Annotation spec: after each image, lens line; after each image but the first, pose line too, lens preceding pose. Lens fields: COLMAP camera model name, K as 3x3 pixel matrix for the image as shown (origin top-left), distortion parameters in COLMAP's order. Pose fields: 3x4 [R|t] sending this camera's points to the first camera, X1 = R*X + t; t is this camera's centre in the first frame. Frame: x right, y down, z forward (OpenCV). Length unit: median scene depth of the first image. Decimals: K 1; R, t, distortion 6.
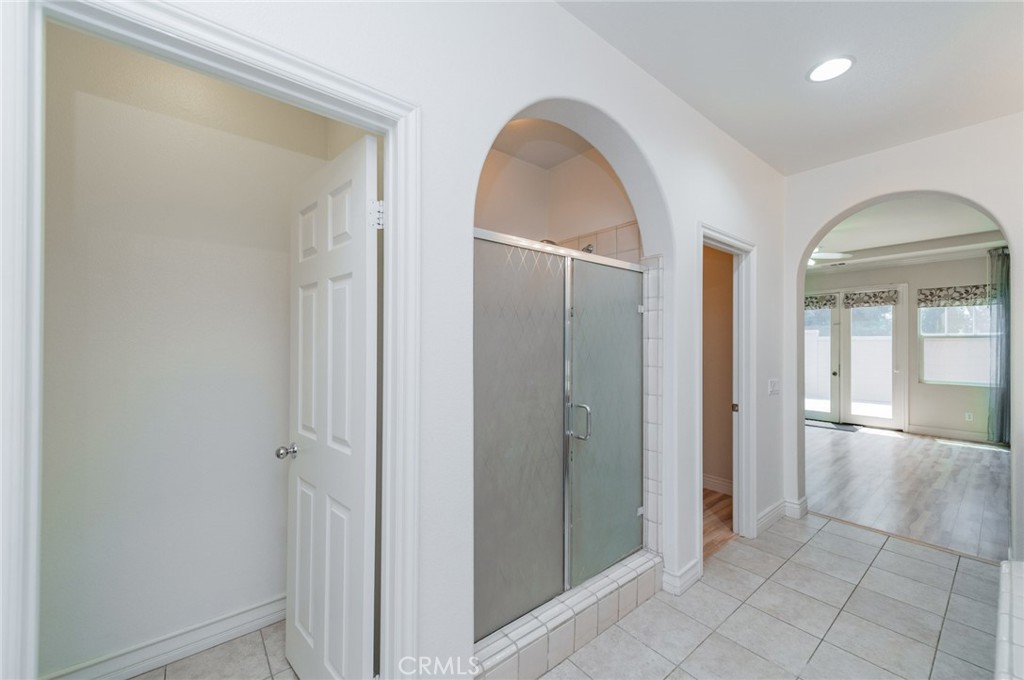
lens RADIAL K [[404.9, 0, 515.0], [0, 404.9, 341.4], [0, 0, 1]] dist [0.018920, -0.005343]
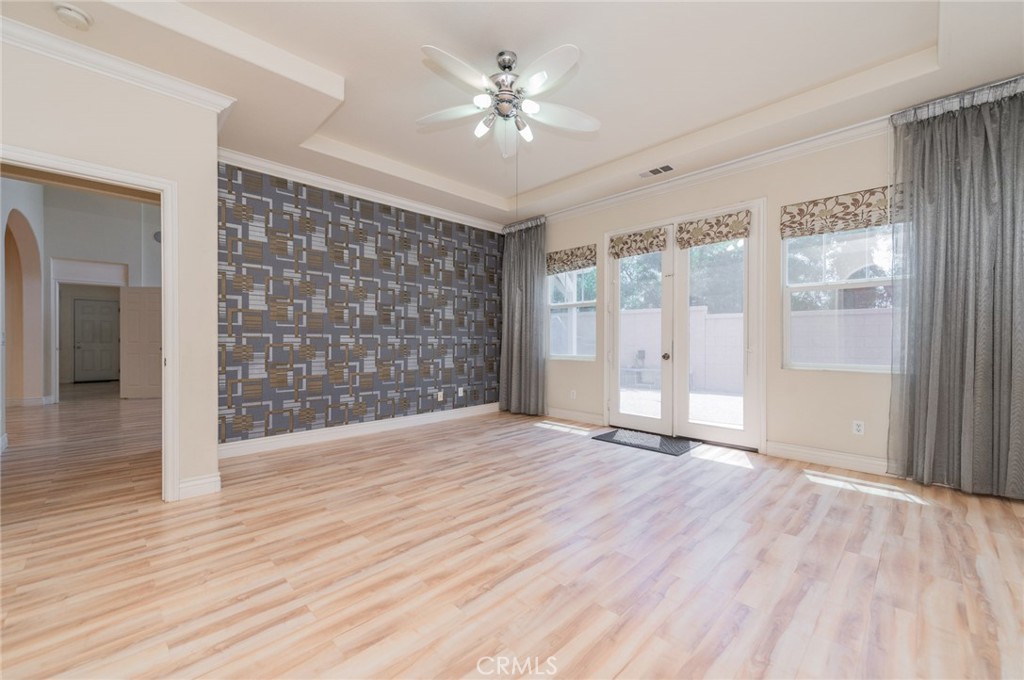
lens RADIAL K [[398.4, 0, 515.7], [0, 398.4, 341.3], [0, 0, 1]] dist [0.019138, -0.005585]
pose [[0.995899, -0.005007, 0.090329, 0.581558], [0.003801, 0.999901, 0.013518, 0.054767], [-0.090388, -0.013119, 0.995820, 0.488299]]
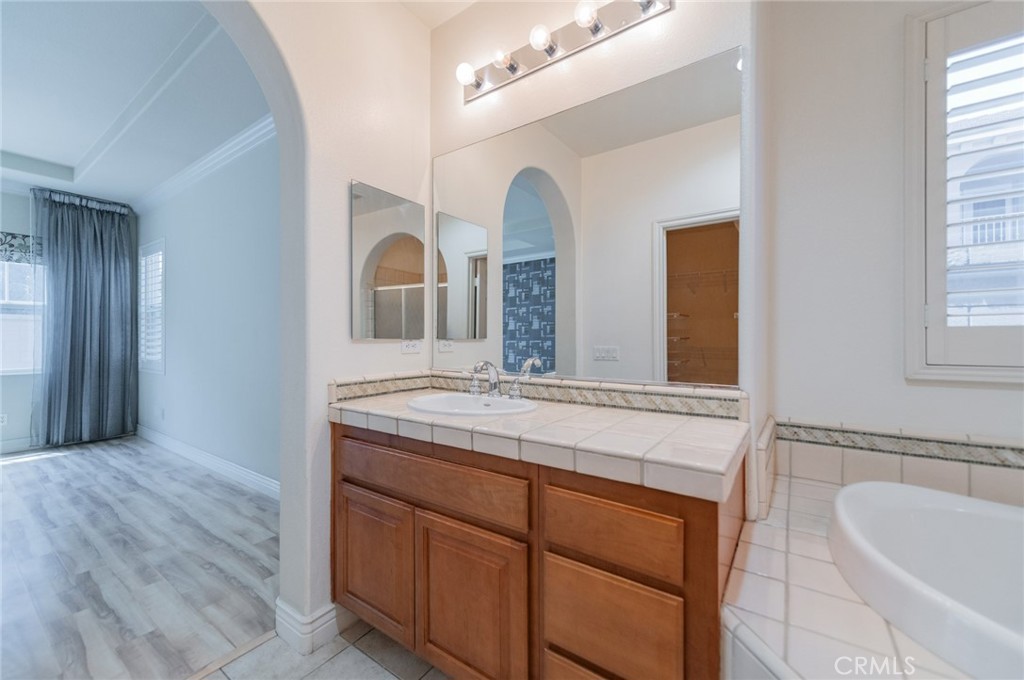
lens RADIAL K [[404.9, 0, 515.0], [0, 404.9, 341.4], [0, 0, 1]] dist [0.018920, -0.005343]
pose [[-0.263819, -0.015063, 0.964454, 0.198033], [-0.010086, 0.999866, 0.012857, 0.030999], [-0.964519, -0.006336, -0.263936, 0.336919]]
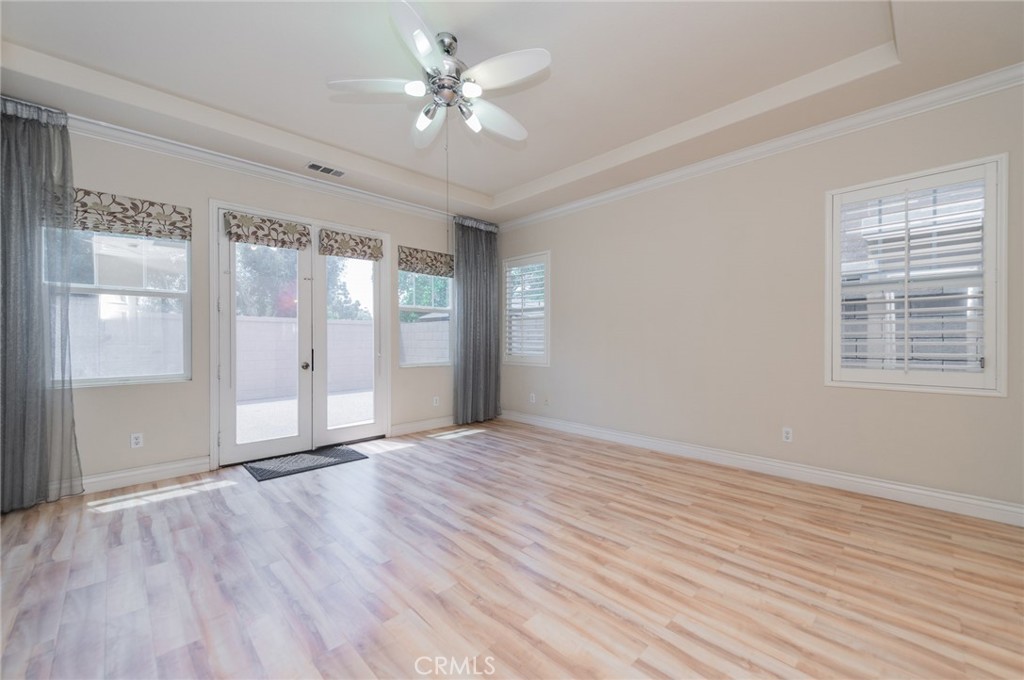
lens RADIAL K [[412.9, 0, 516.7], [0, 412.9, 333.6], [0, 0, 1]] dist [0.023538, -0.006384]
pose [[-0.081203, 0.011245, 0.996634, 0.210989], [-0.004789, 0.999920, -0.011672, 0.046289], [-0.996686, -0.005721, -0.081143, 0.873970]]
